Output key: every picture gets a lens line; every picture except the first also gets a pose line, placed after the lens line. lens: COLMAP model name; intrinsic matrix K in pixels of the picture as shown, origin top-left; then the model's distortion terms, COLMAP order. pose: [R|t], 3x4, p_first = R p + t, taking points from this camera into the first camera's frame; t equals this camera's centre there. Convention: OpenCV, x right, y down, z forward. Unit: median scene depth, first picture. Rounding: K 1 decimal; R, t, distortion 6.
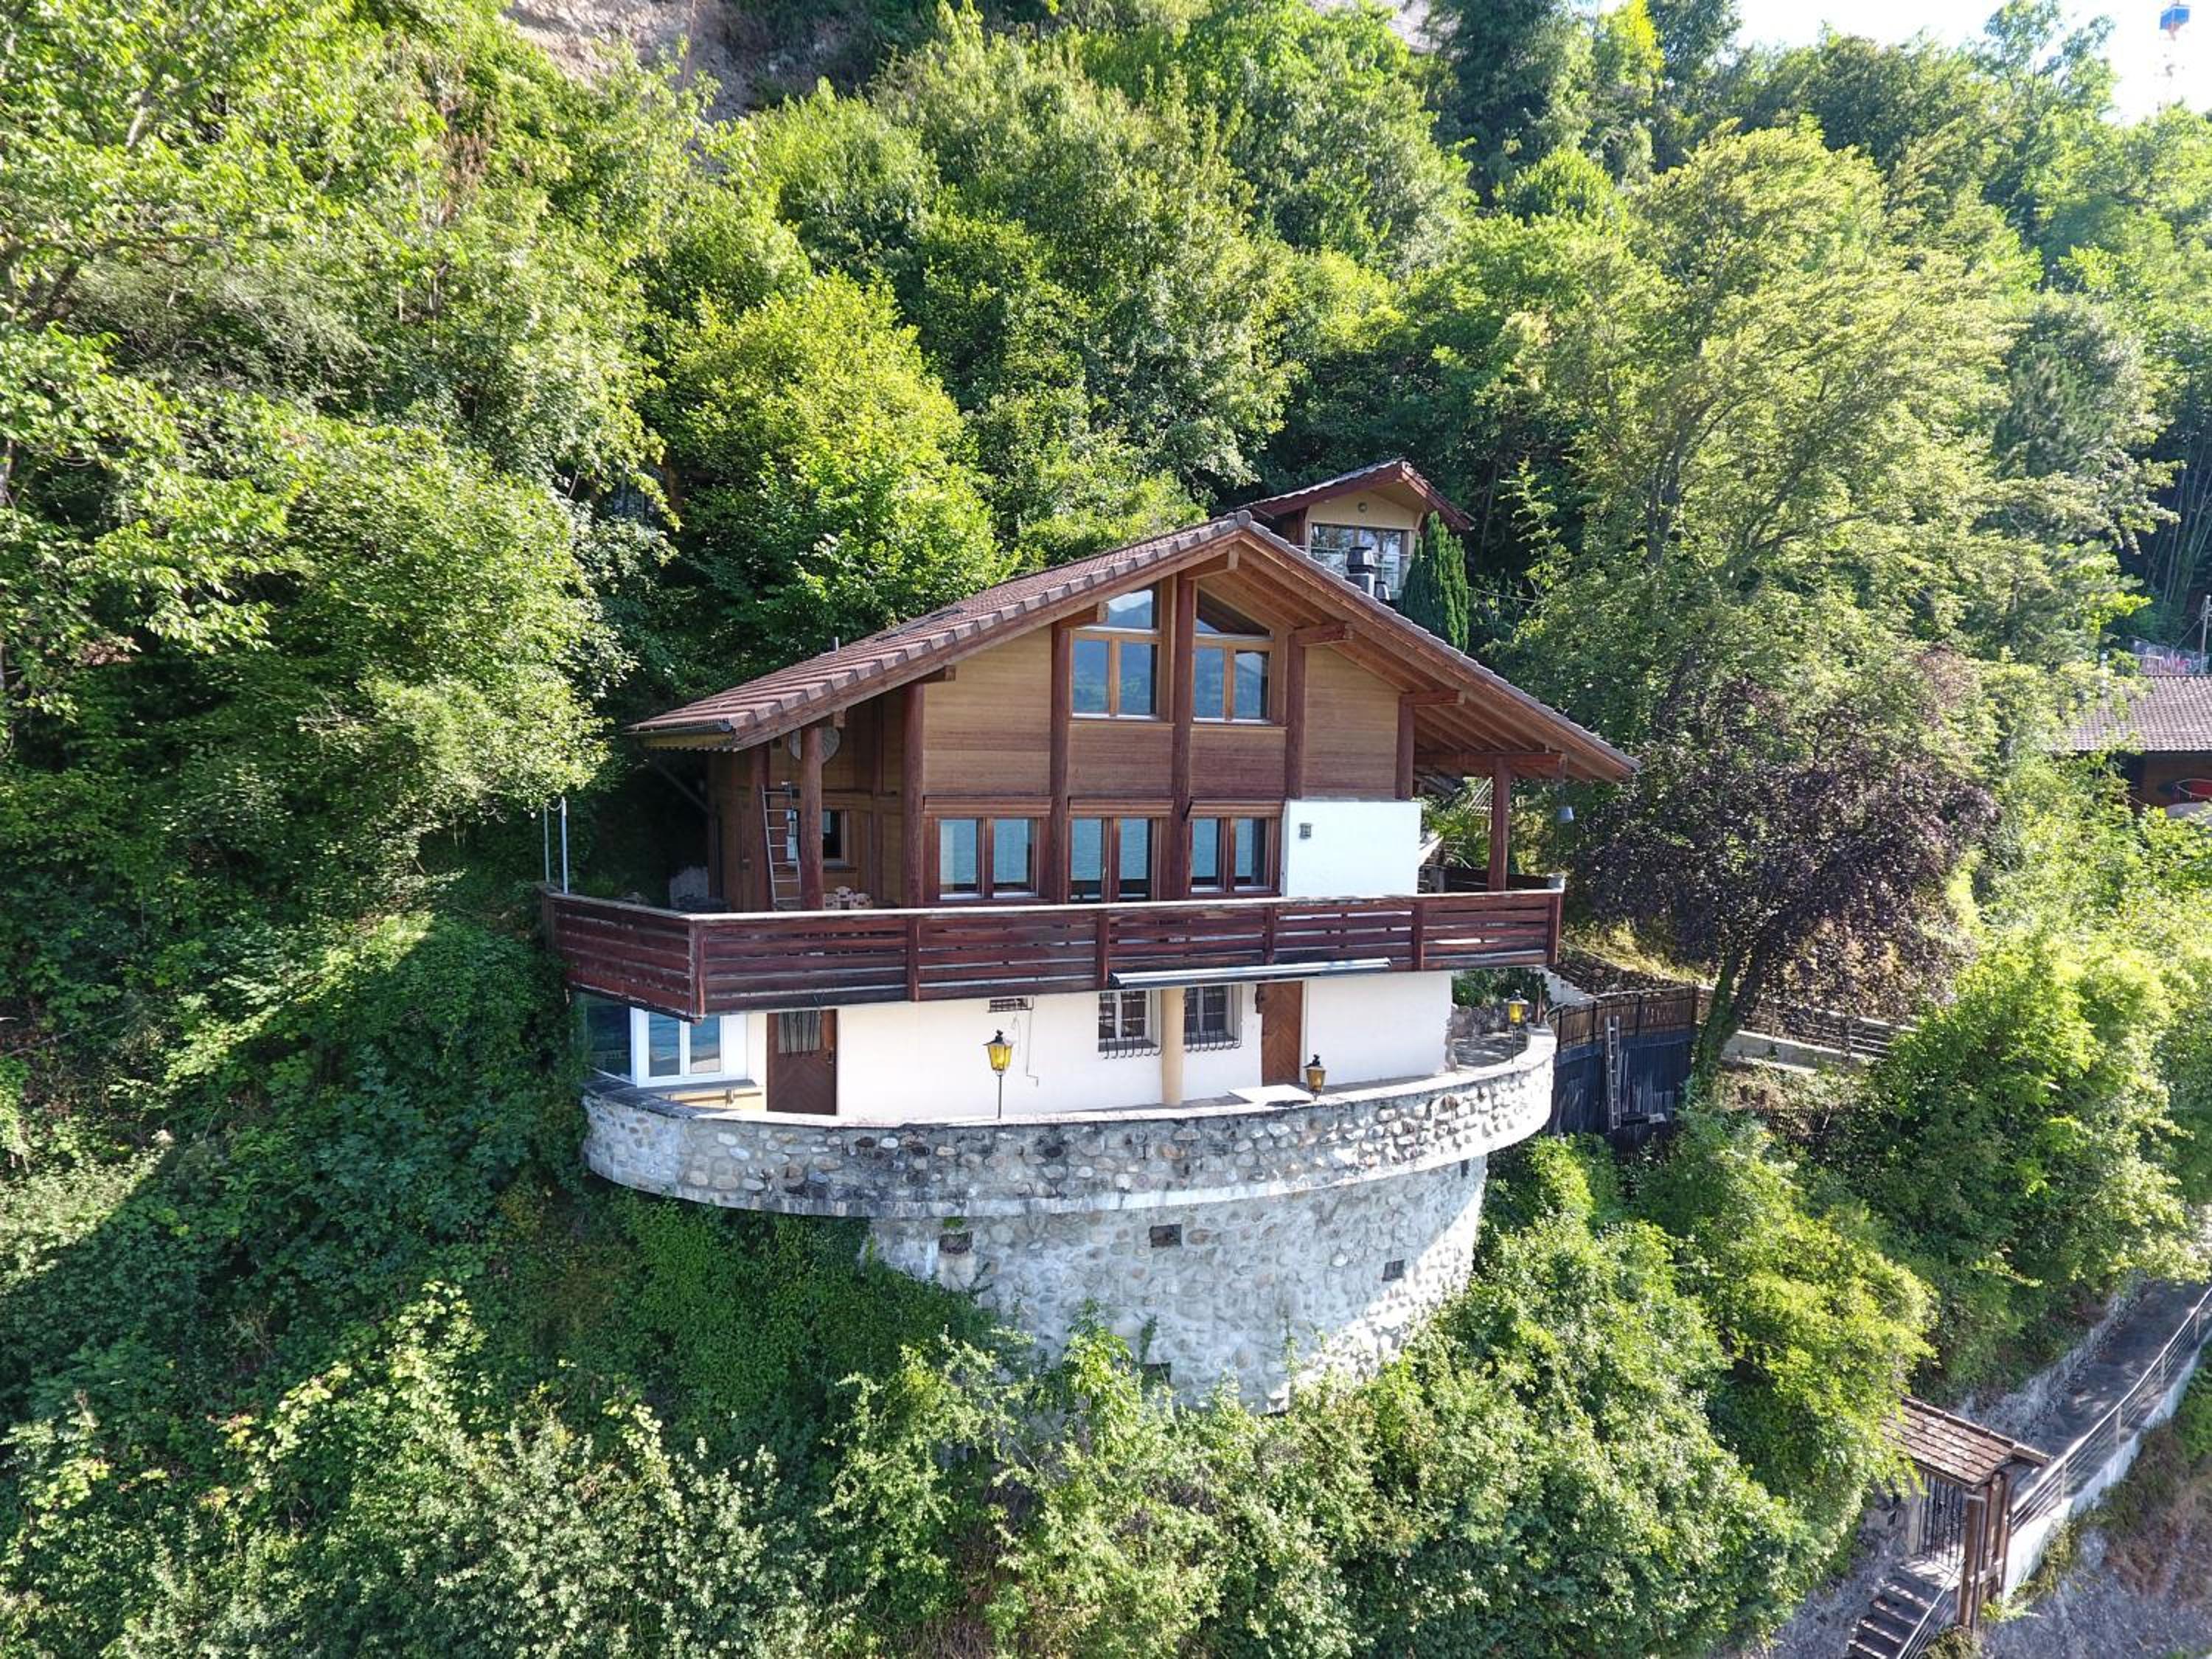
lens RADIAL K [[1440.2, 0, 1106.0], [0, 1440.2, 829.5], [0, 0, 1]] dist [-0.001930, -0.000313]
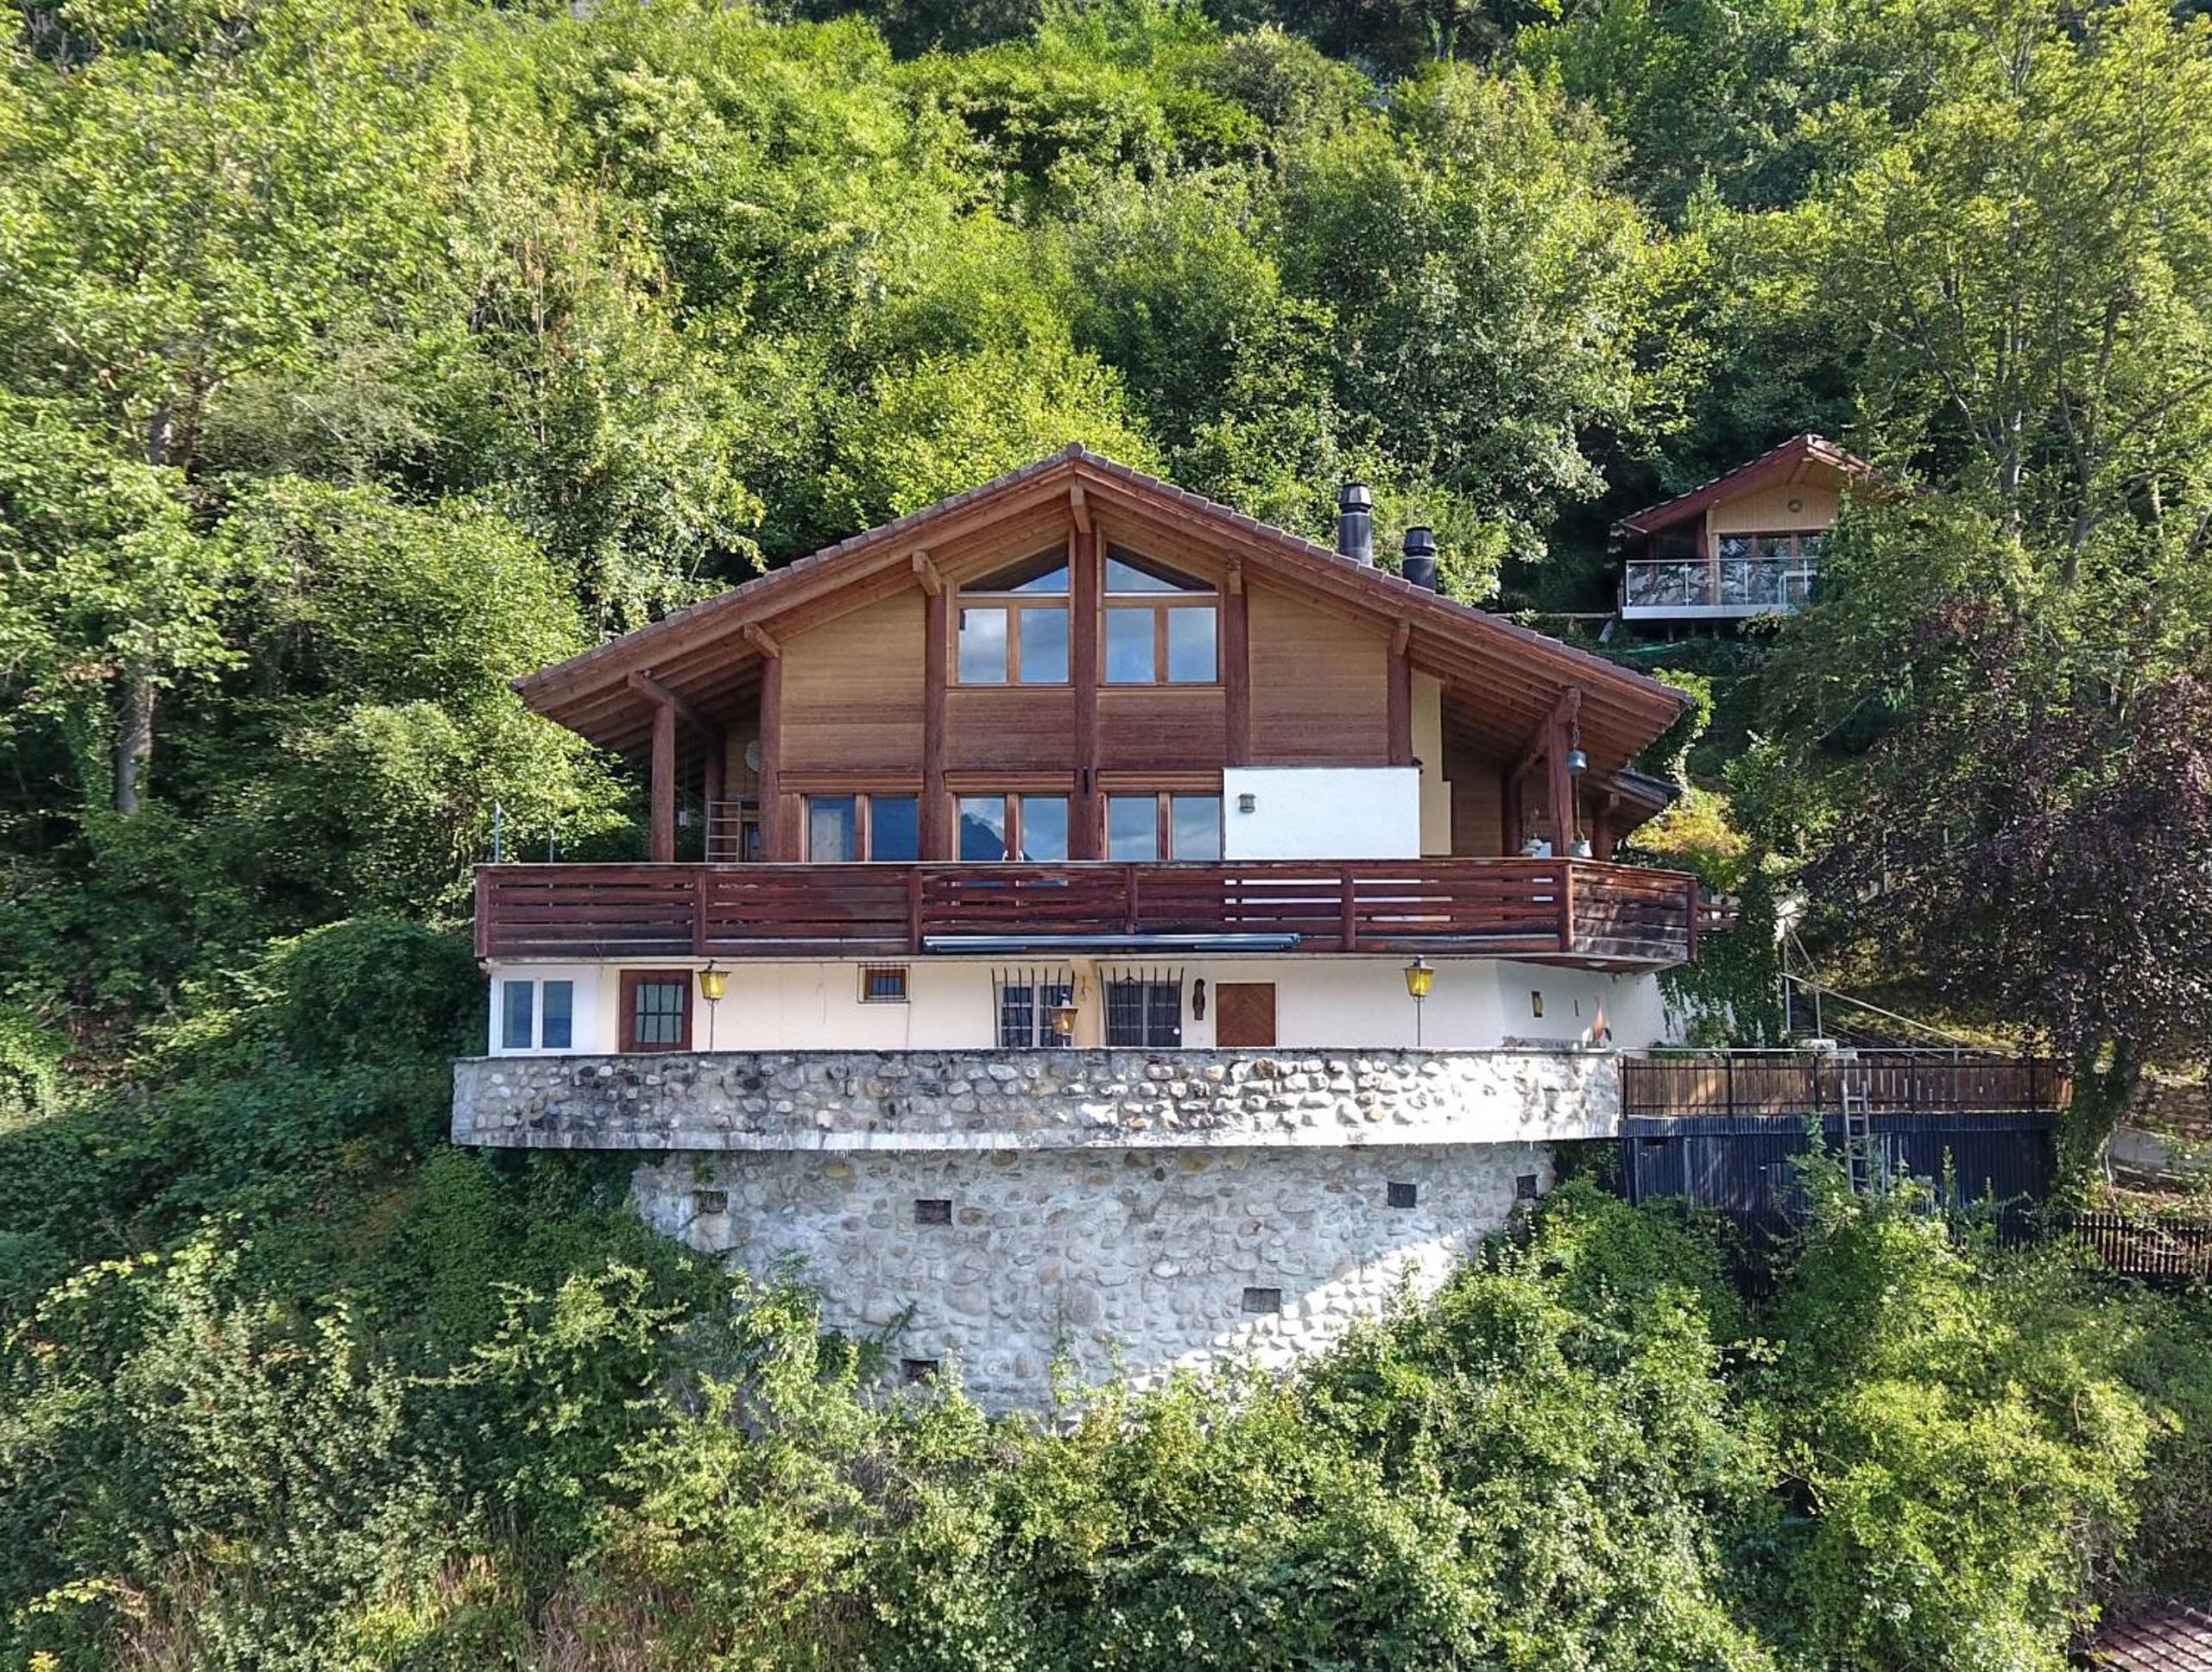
lens RADIAL K [[1946.0, 0, 1106.6], [0, 1946.0, 746.4], [0, 0, 1]] dist [0.011705, 0.002479]
pose [[0.894970, -0.095317, -0.435824, 0.688925], [0.005744, 0.979290, -0.202379, 0.242780], [0.446089, 0.178620, 0.876983, -0.065236]]
